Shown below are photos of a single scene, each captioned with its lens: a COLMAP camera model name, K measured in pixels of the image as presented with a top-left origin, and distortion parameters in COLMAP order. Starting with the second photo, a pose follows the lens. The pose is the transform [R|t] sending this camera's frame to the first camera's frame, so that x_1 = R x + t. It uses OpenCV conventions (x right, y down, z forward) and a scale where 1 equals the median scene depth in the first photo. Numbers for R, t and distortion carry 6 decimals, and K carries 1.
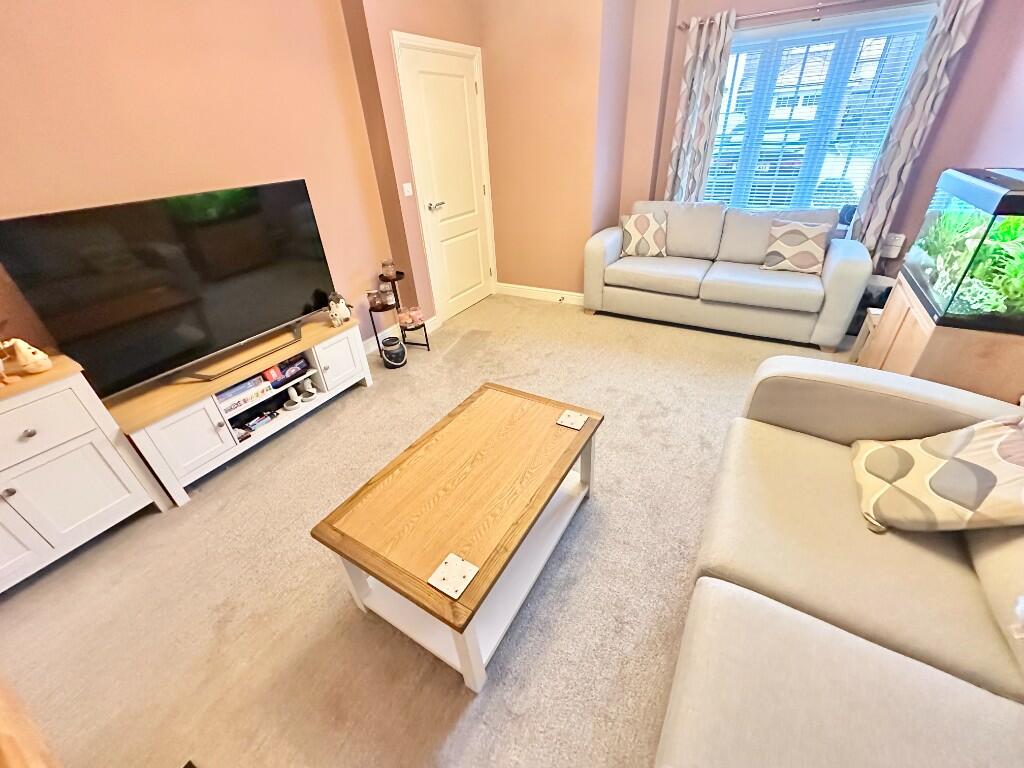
lens RADIAL K [[409.6, 0, 512.5], [0, 409.6, 382.6], [0, 0, 1]] dist [0.003054, 0.000523]
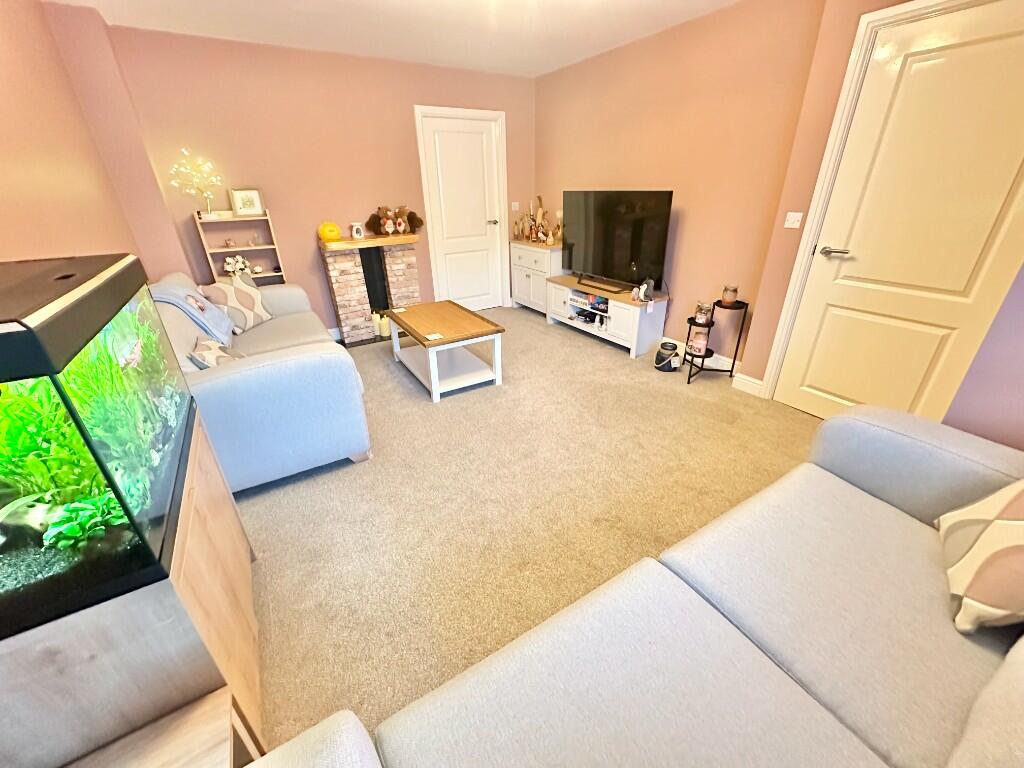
lens RADIAL K [[409.6, 0, 513.3], [0, 409.6, 382.6], [0, 0, 1]] dist [0.003054, 0.000523]
pose [[-0.471738, 0.436956, -0.765854, 0.947793], [-0.423722, 0.649367, 0.631492, -0.683555], [0.773255, 0.622408, -0.121183, 1.106925]]
